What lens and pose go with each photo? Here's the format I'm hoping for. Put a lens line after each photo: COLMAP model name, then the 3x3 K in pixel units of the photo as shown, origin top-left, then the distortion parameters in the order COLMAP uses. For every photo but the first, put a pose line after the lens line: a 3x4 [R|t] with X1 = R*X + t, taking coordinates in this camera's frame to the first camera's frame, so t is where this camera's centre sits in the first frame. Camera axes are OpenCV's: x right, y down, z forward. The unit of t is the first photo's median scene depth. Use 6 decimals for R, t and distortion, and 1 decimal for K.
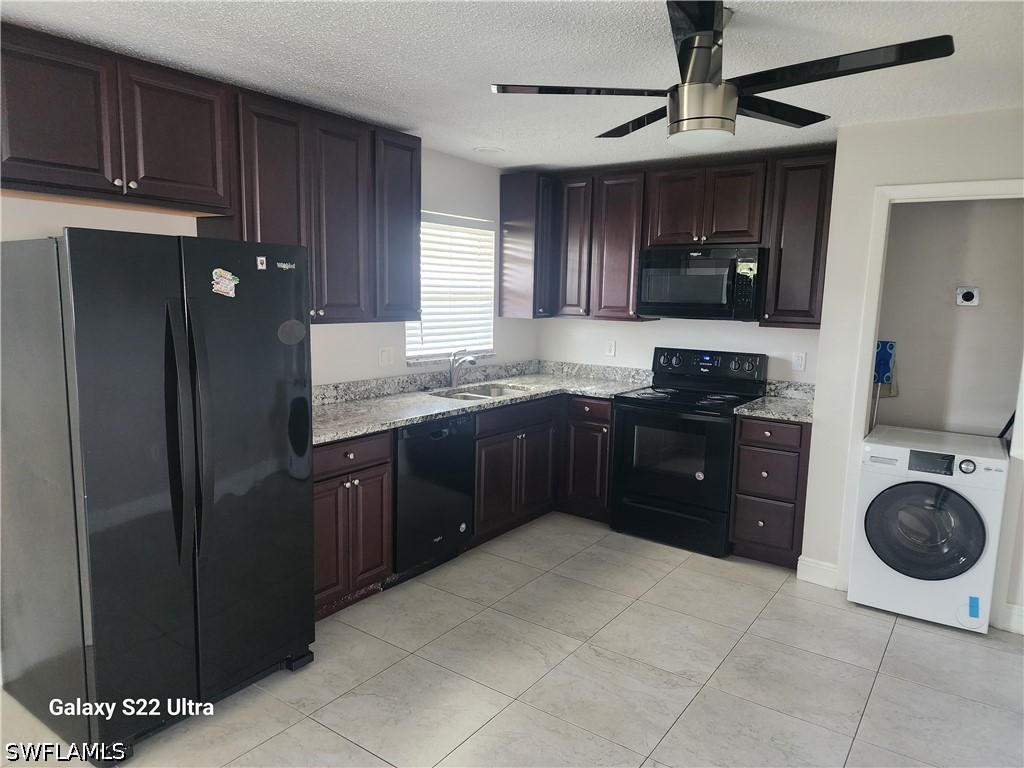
lens RADIAL K [[683.8, 0, 512.0], [0, 683.8, 384.0], [0, 0, 1]] dist [0.088810, -0.098707]
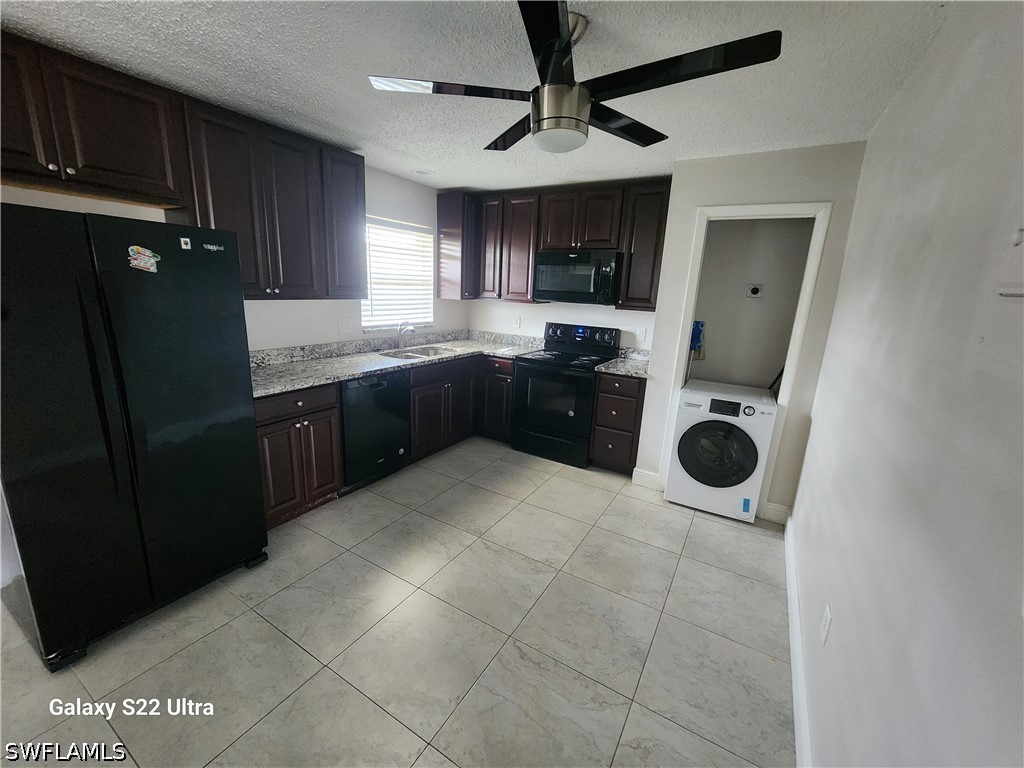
lens RADIAL K [[421.2, 0, 506.8], [0, 421.2, 385.5], [0, 0, 1]] dist [-0.001472, 0.000220]
pose [[0.996985, 0.005734, 0.077377, 0.073811], [-0.013416, 0.994984, 0.099130, -0.010167], [-0.076421, -0.099869, 0.992062, 0.151426]]
